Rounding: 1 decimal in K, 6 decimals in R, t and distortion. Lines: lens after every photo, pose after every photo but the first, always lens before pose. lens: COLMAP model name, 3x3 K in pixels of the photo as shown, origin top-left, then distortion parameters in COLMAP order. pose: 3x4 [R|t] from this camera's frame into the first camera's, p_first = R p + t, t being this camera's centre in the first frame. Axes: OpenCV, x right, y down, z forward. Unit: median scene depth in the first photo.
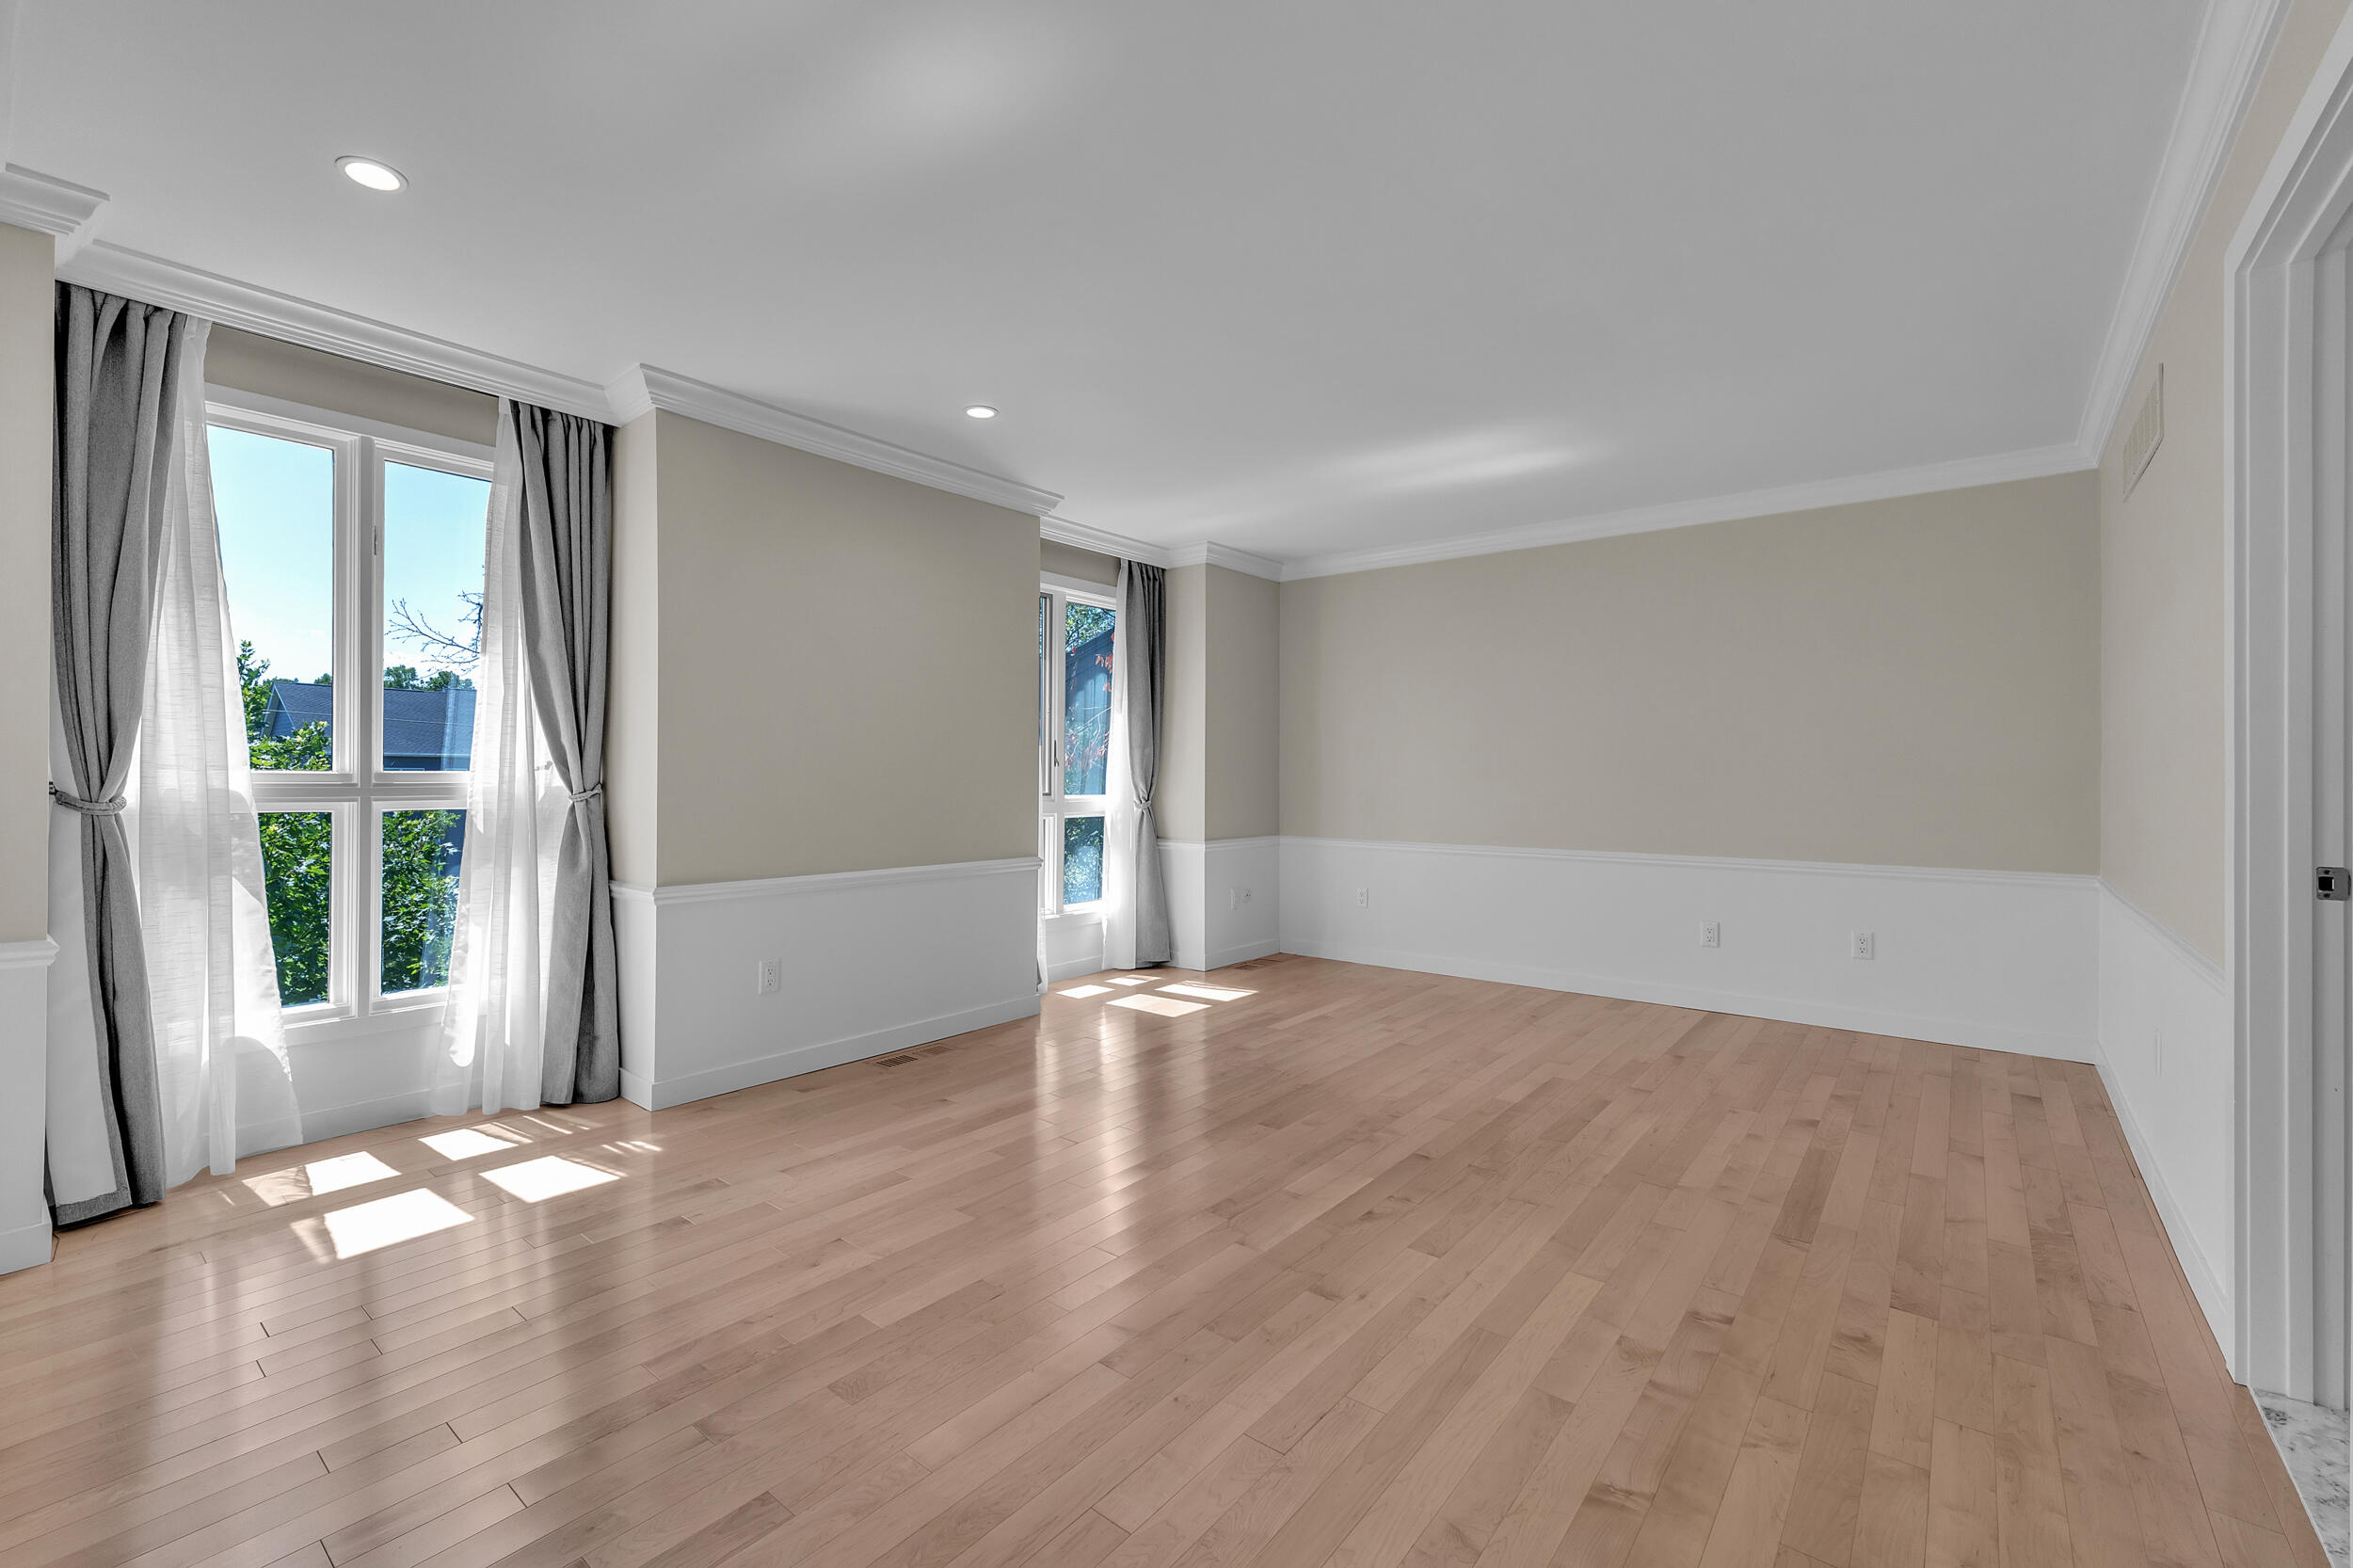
lens RADIAL K [[984.6, 0, 1180.7], [0, 984.6, 780.4], [0, 0, 1]] dist [0.001273, 0.001014]
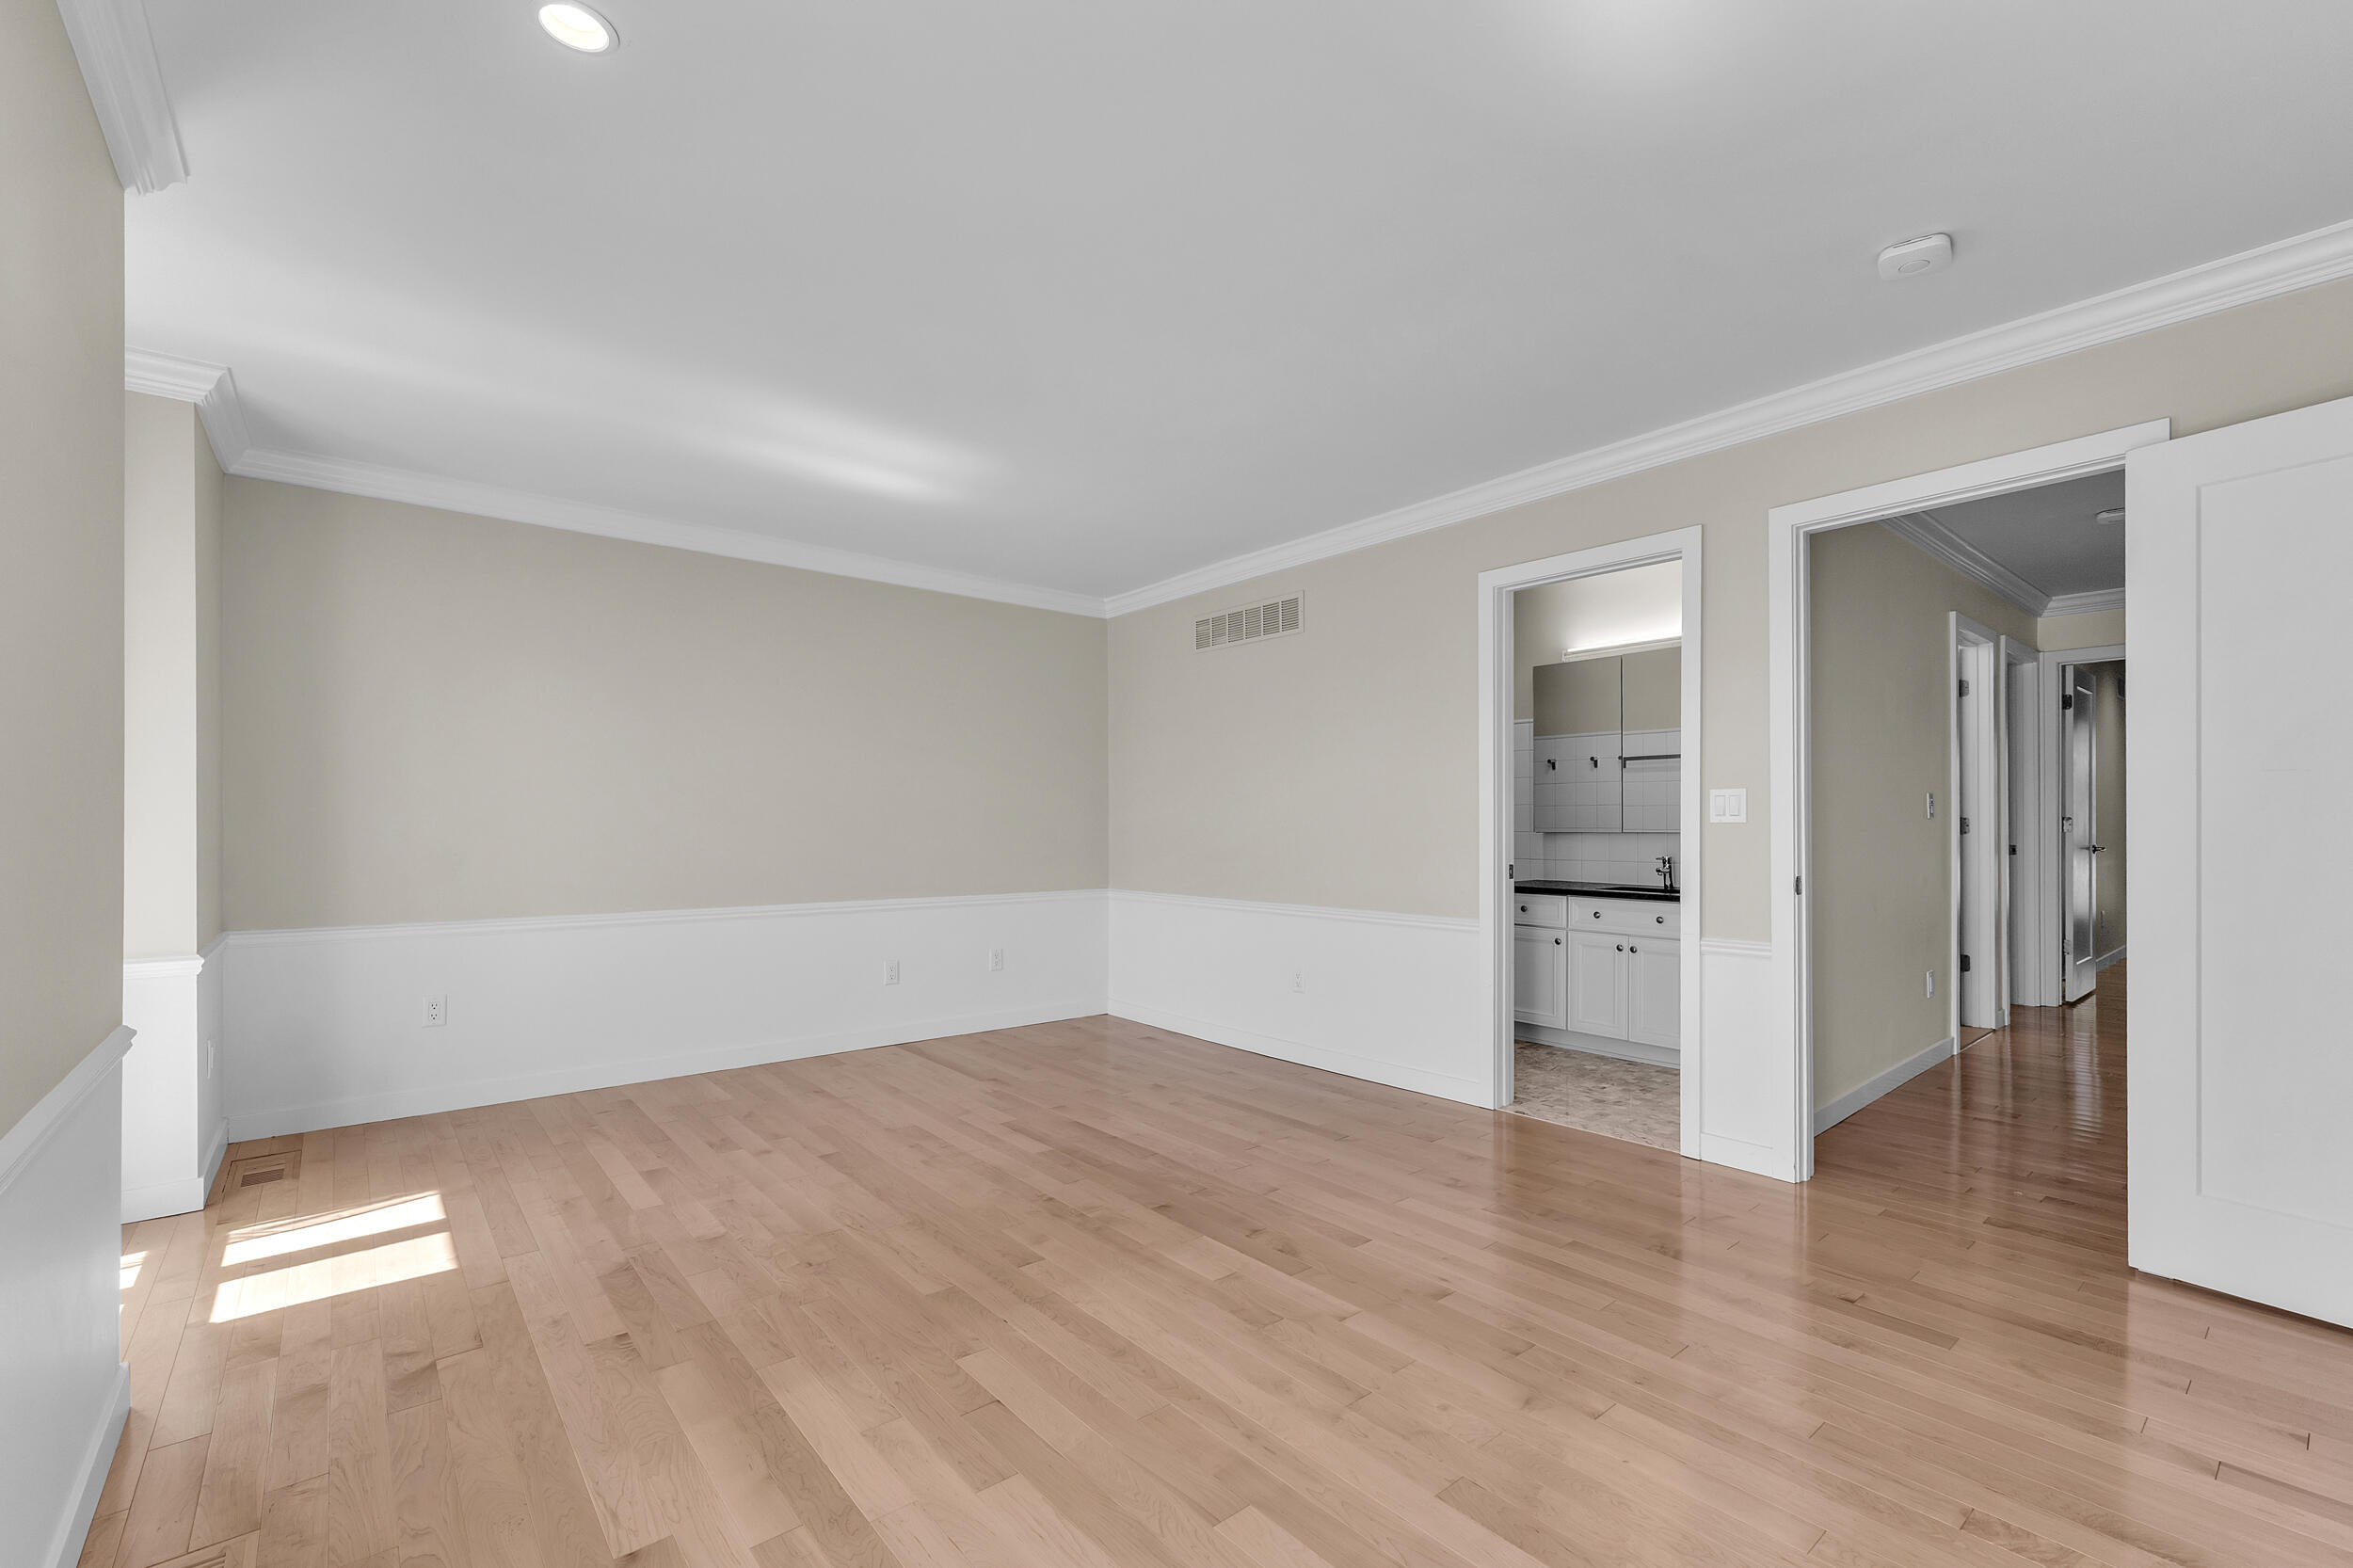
lens RADIAL K [[1002.1, 0, 1181.6], [0, 1002.1, 821.7], [0, 0, 1]] dist [0.000763, 0.000035]
pose [[0.191647, -0.000453, 0.981464, -0.727559], [0.002032, 0.999998, 0.000065, -0.008275], [-0.981462, 0.001982, 0.191647, 0.765596]]
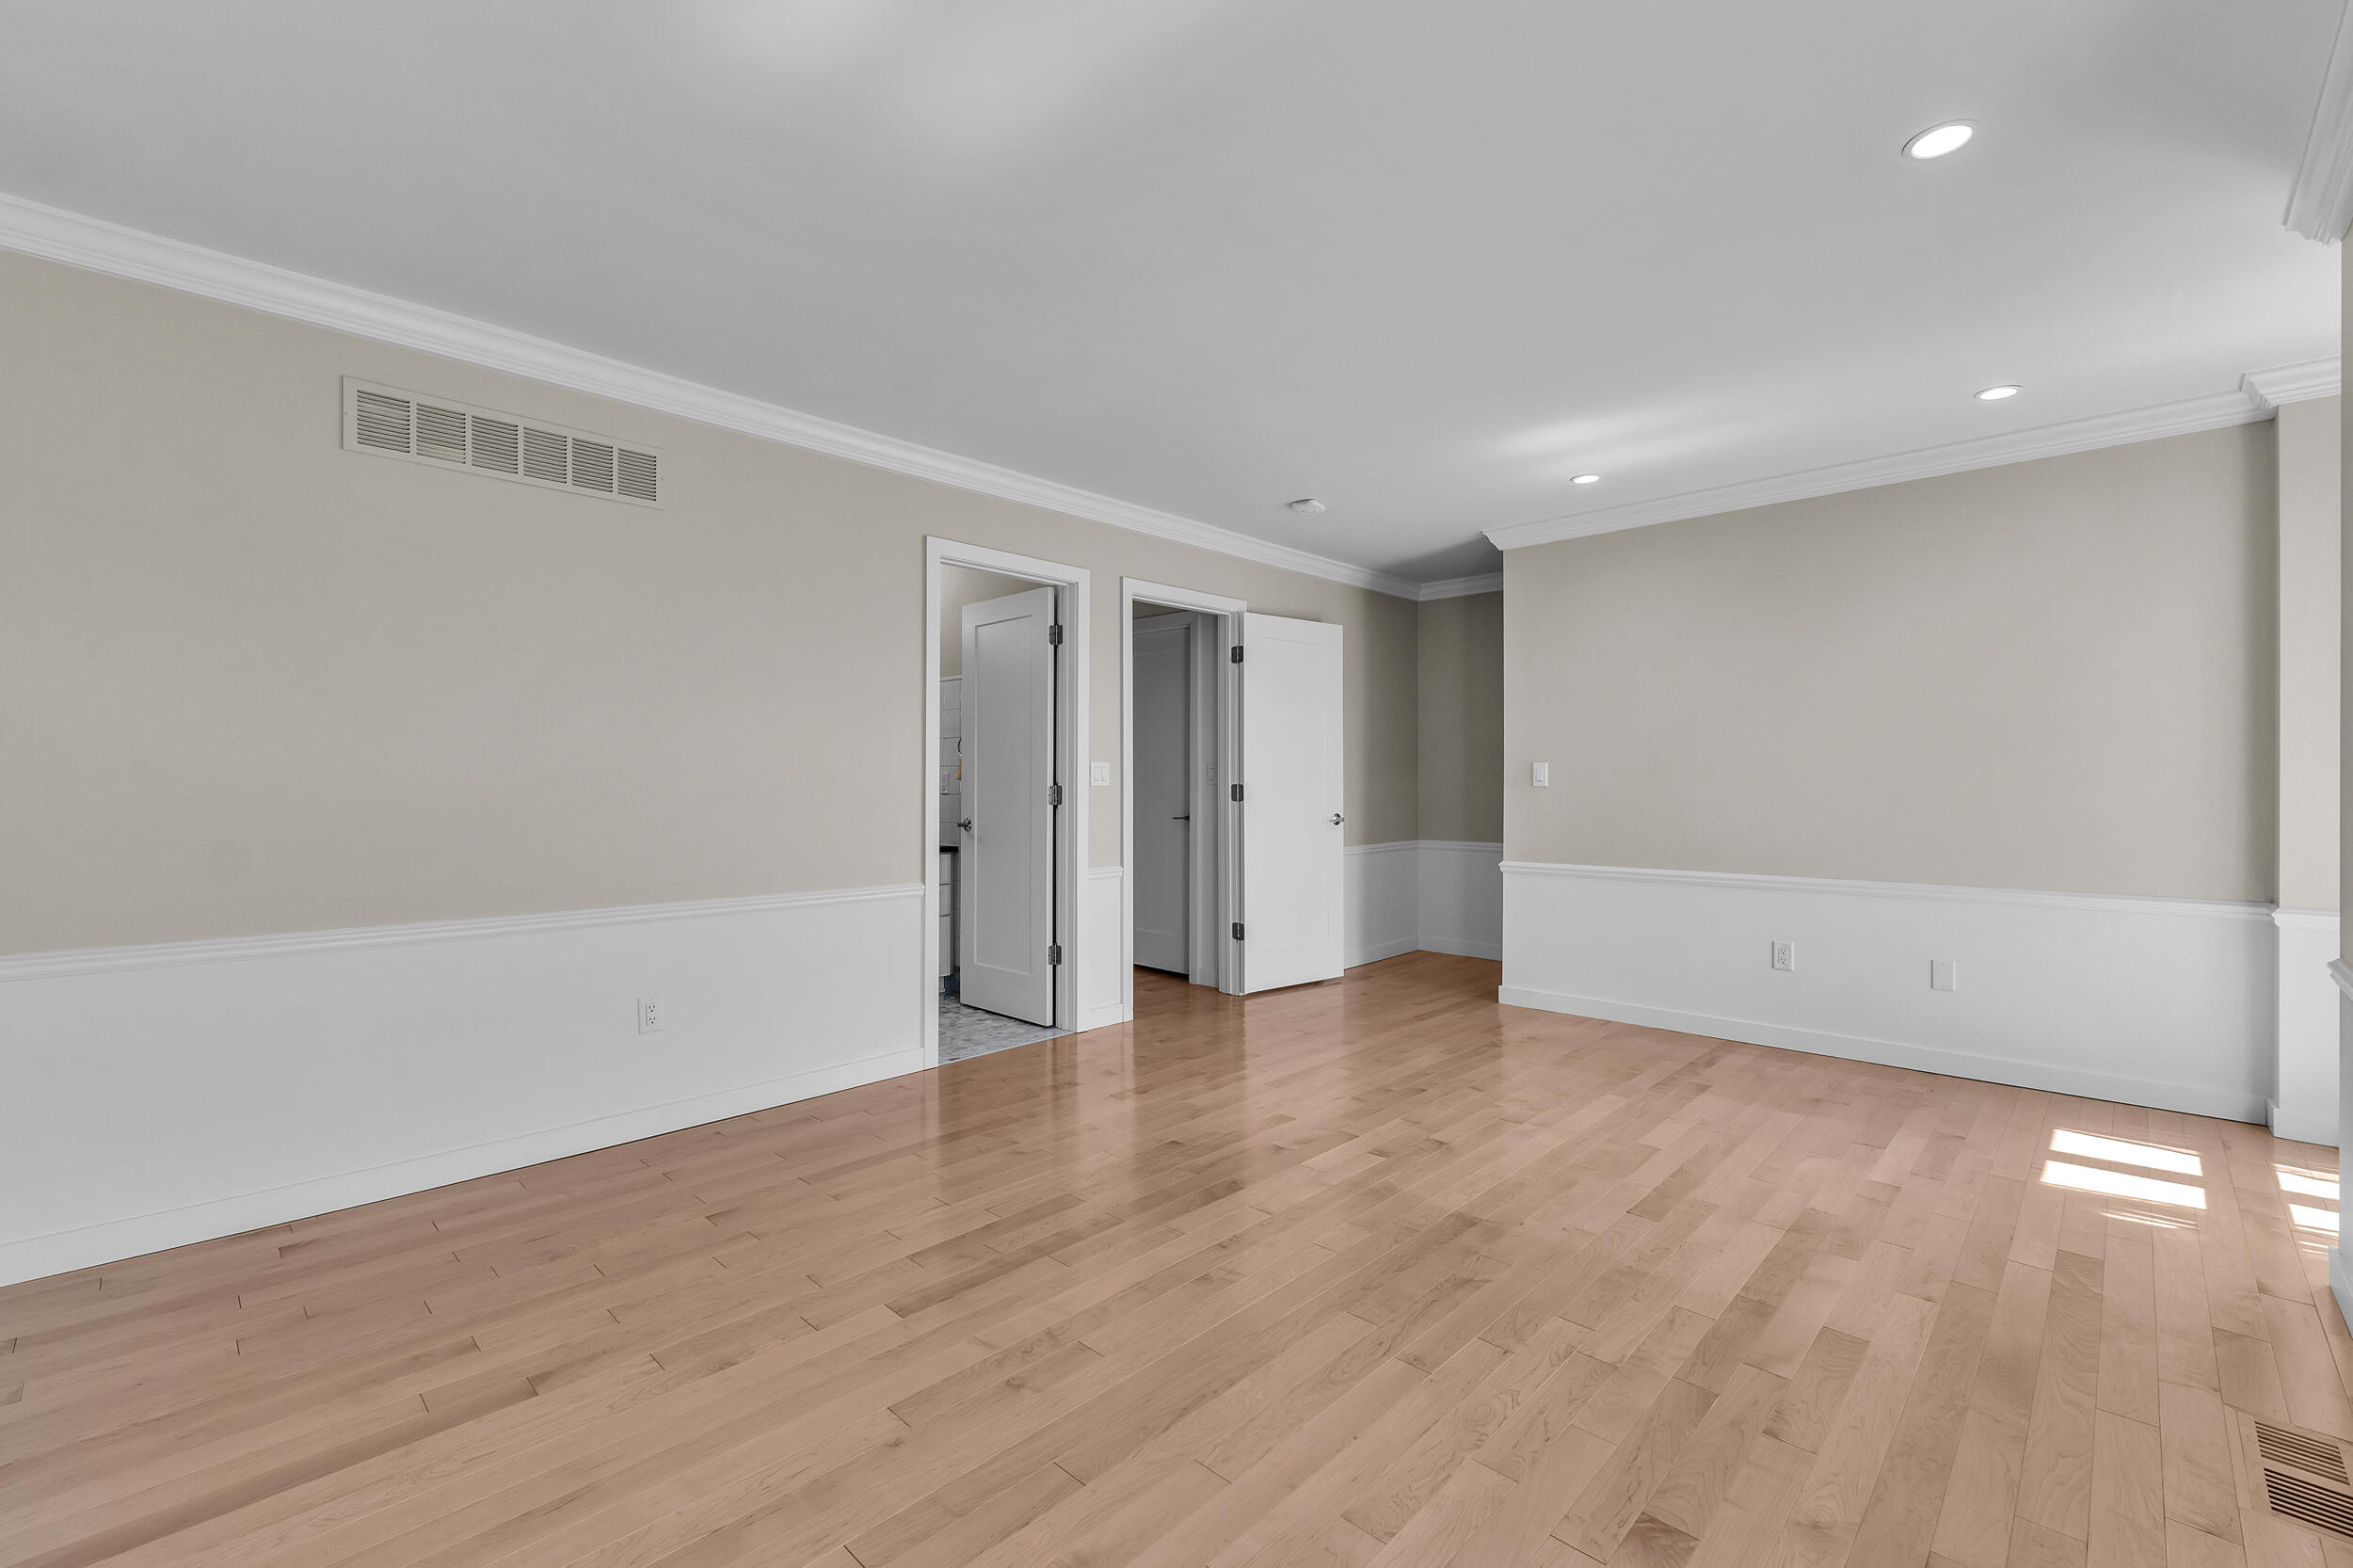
lens RADIAL K [[984.6, 0, 1180.7], [0, 984.6, 780.4], [0, 0, 1]] dist [0.001273, 0.001014]
pose [[-0.996390, 0.000641, 0.084889, 0.205377], [0.000064, 0.999977, -0.006800, -0.002583], [-0.084892, -0.006770, -0.996367, 1.903483]]
